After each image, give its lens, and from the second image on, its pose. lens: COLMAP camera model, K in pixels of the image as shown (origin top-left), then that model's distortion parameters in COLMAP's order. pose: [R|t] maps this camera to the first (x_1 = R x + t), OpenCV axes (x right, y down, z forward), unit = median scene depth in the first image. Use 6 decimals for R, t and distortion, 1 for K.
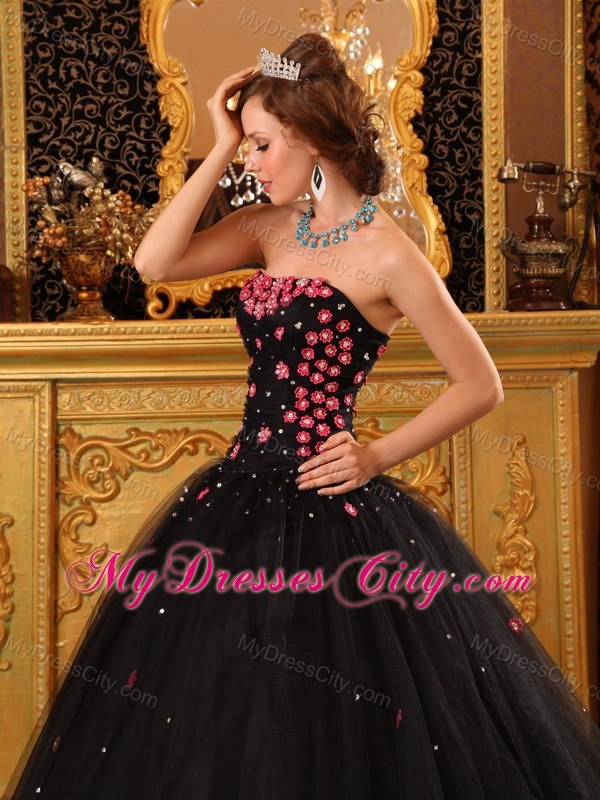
lens RADIAL K [[1557.4, 0, 300.1], [0, 1557.4, 360.8], [0, 0, 1]] dist [0.106629, 0.169346]
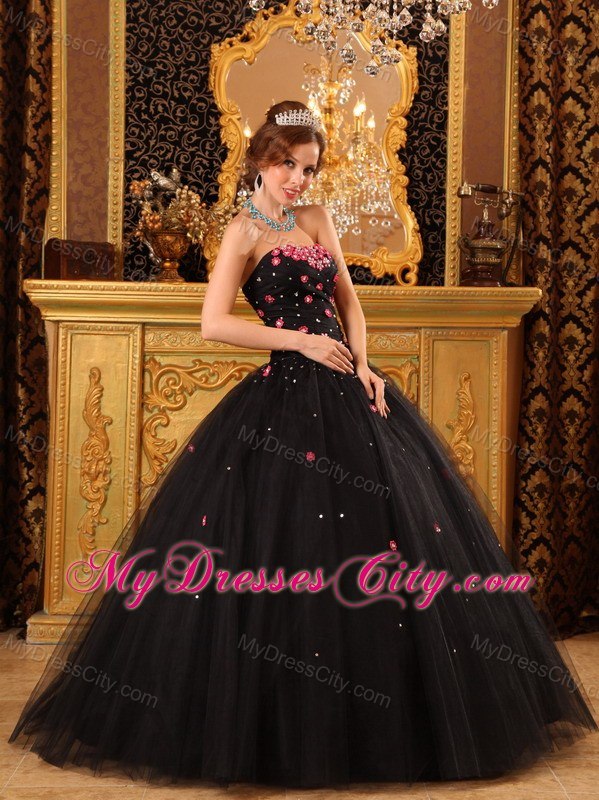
lens RADIAL K [[1477.0, 0, 299.5], [0, 1477.0, 400.0], [0, 0, 1]] dist [0.033575, -0.107646]
pose [[0.998404, 0.033519, 0.045452, -0.071826], [-0.034177, 0.999321, 0.013772, 0.056788], [-0.044960, -0.015304, 0.998872, -0.345488]]
